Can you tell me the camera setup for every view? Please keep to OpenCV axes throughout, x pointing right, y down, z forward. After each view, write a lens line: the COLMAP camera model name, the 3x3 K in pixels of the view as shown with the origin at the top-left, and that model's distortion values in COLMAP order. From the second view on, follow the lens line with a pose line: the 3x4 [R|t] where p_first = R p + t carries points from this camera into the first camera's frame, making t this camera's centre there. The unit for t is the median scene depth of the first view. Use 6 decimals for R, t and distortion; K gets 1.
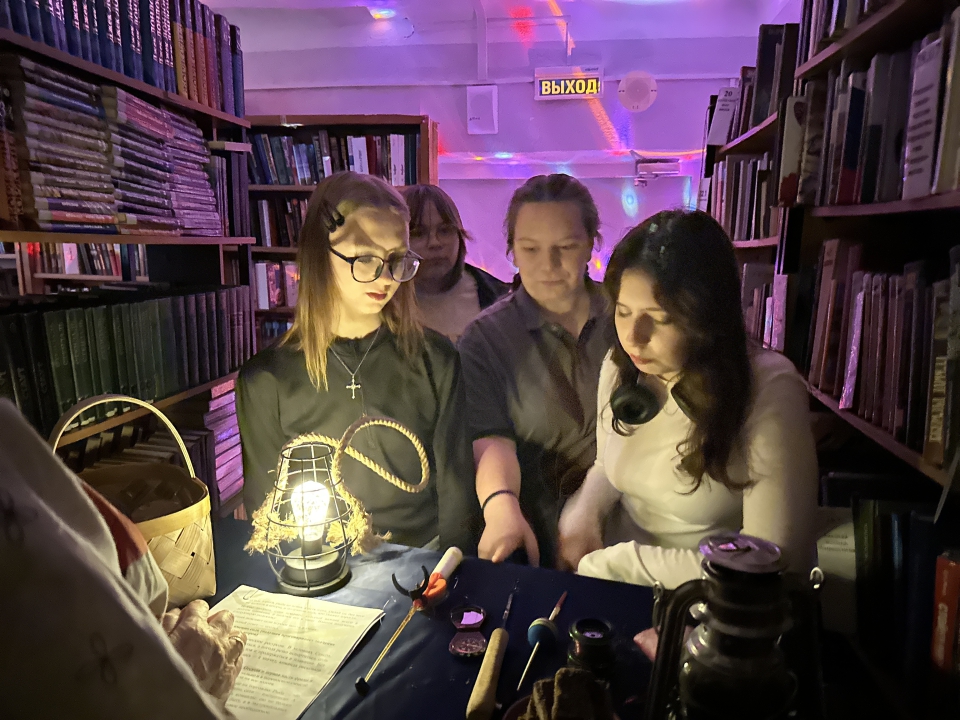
lens RADIAL K [[656.4, 0, 481.9], [0, 656.4, 380.5], [0, 0, 1]] dist [0.003442, -0.047742]
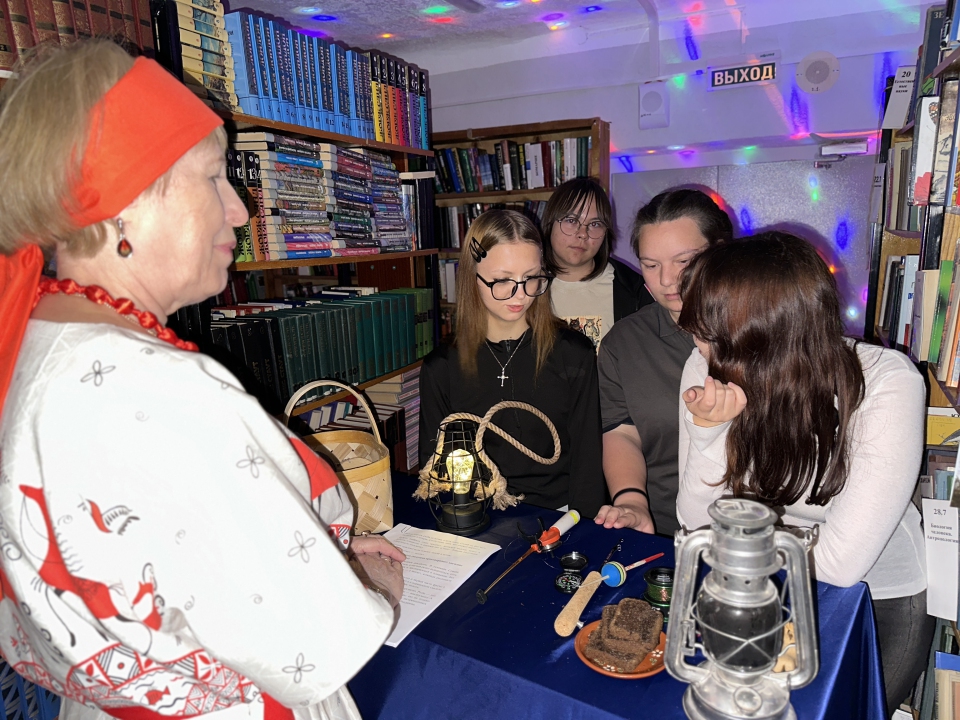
lens RADIAL K [[656.4, 0, 481.9], [0, 656.4, 380.5], [0, 0, 1]] dist [0.003442, -0.047742]
pose [[0.956267, 0.018411, -0.291916, 0.110369], [-0.010941, 0.999570, 0.027202, -0.013425], [0.292291, -0.022818, 0.956057, -0.164419]]
